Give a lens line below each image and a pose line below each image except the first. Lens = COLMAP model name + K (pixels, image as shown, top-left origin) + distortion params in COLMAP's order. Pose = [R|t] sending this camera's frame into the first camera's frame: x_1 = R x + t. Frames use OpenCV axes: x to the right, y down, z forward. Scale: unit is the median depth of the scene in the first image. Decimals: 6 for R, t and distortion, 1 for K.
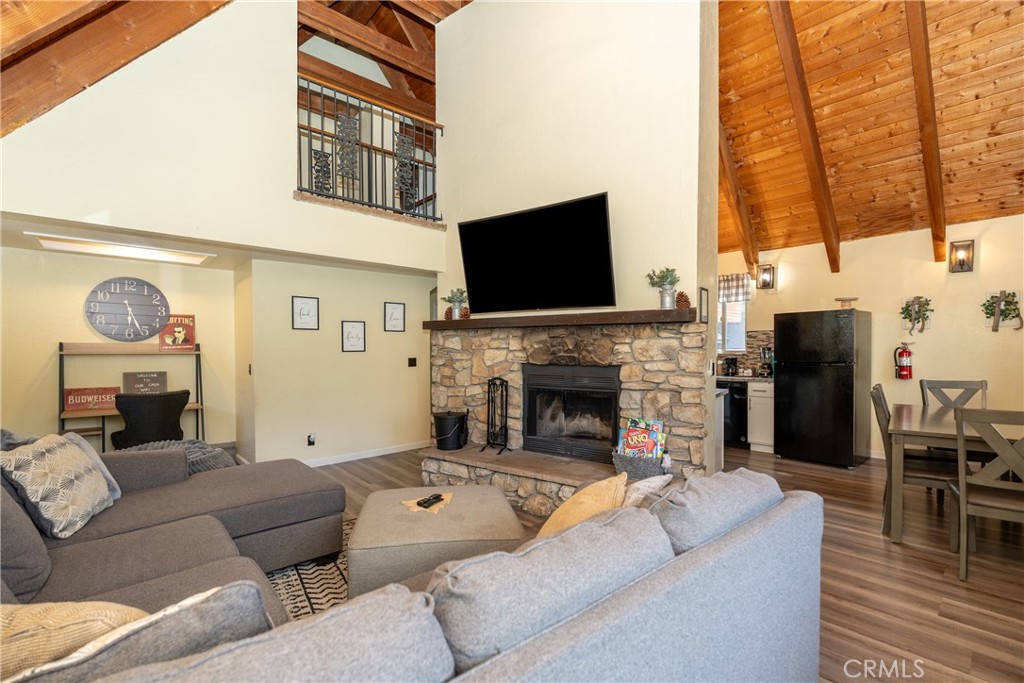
lens RADIAL K [[454.7, 0, 518.6], [0, 454.7, 357.6], [0, 0, 1]] dist [0.001230, -0.001472]
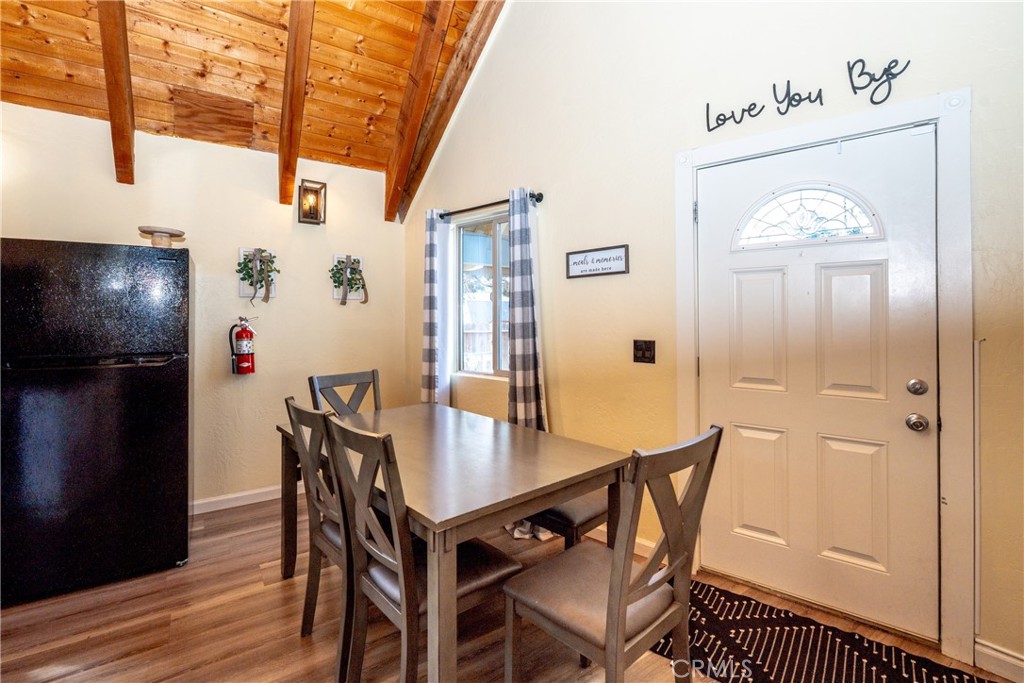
lens RADIAL K [[454.7, 0, 500.0], [0, 454.7, 311.2], [0, 0, 1]] dist [0.001230, -0.001472]
pose [[0.125141, 0.014777, 0.992029, 0.254384], [0.014943, 0.999748, -0.016777, -0.025348], [-0.992026, 0.016923, 0.124889, 0.556879]]
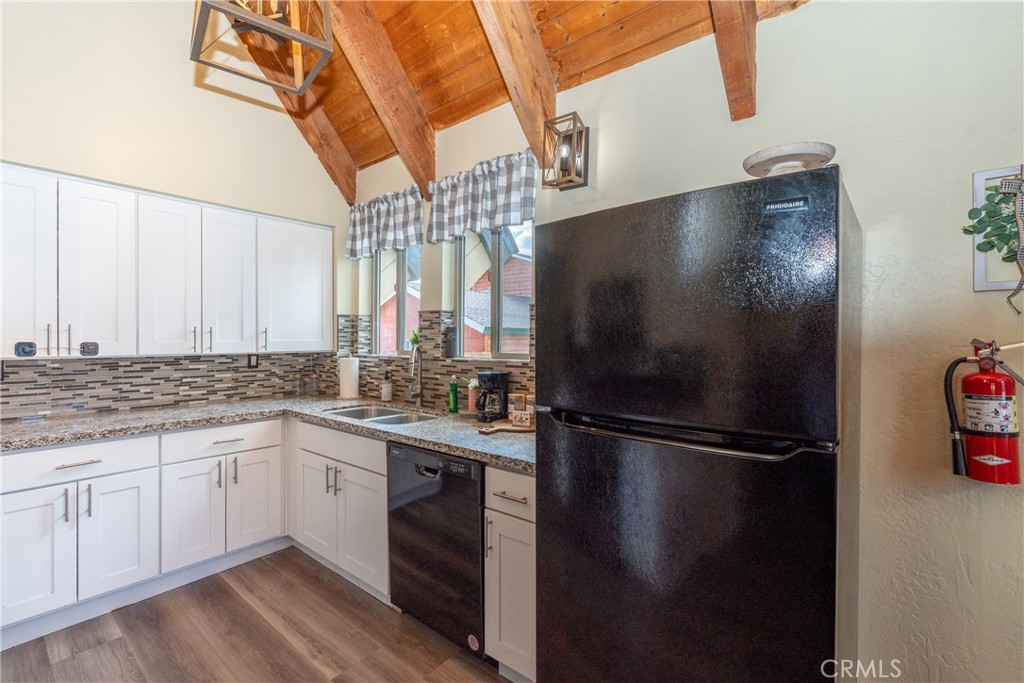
lens RADIAL K [[454.7, 0, 517.4], [0, 454.7, 341.8], [0, 0, 1]] dist [0.001230, -0.001472]
pose [[0.987977, 0.006613, 0.154458, 0.539891], [-0.005242, 0.999943, -0.009282, -0.028701], [-0.154511, 0.008361, 0.987956, 0.779829]]
